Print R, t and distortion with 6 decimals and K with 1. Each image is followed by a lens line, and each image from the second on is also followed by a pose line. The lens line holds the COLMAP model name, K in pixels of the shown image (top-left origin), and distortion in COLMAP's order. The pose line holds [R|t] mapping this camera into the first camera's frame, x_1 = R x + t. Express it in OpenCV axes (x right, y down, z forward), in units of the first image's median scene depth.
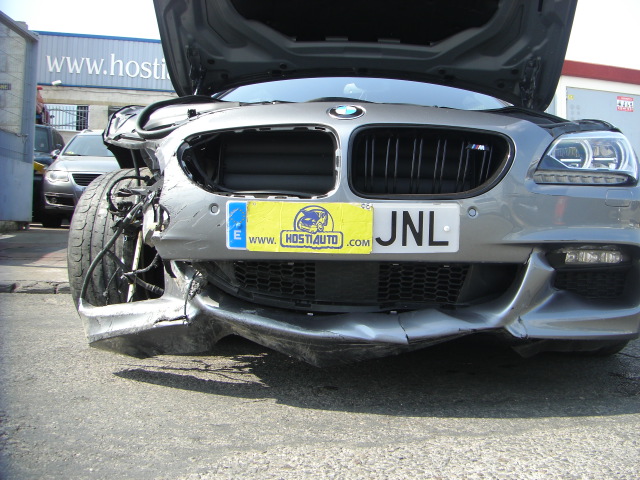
lens RADIAL K [[726.9, 0, 372.4], [0, 726.9, 207.2], [0, 0, 1]] dist [-0.182102, 0.132010]
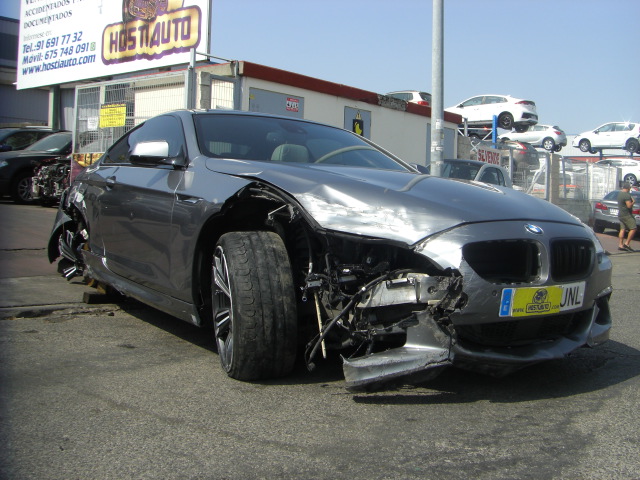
lens RADIAL K [[726.9, 0, 372.4], [0, 726.9, 207.2], [0, 0, 1]] dist [-0.182102, 0.132010]
pose [[0.806922, 0.004840, 0.590639, -1.402798], [-0.041020, 0.998011, 0.047862, -0.258719], [-0.589232, -0.062849, 0.805516, -0.150172]]
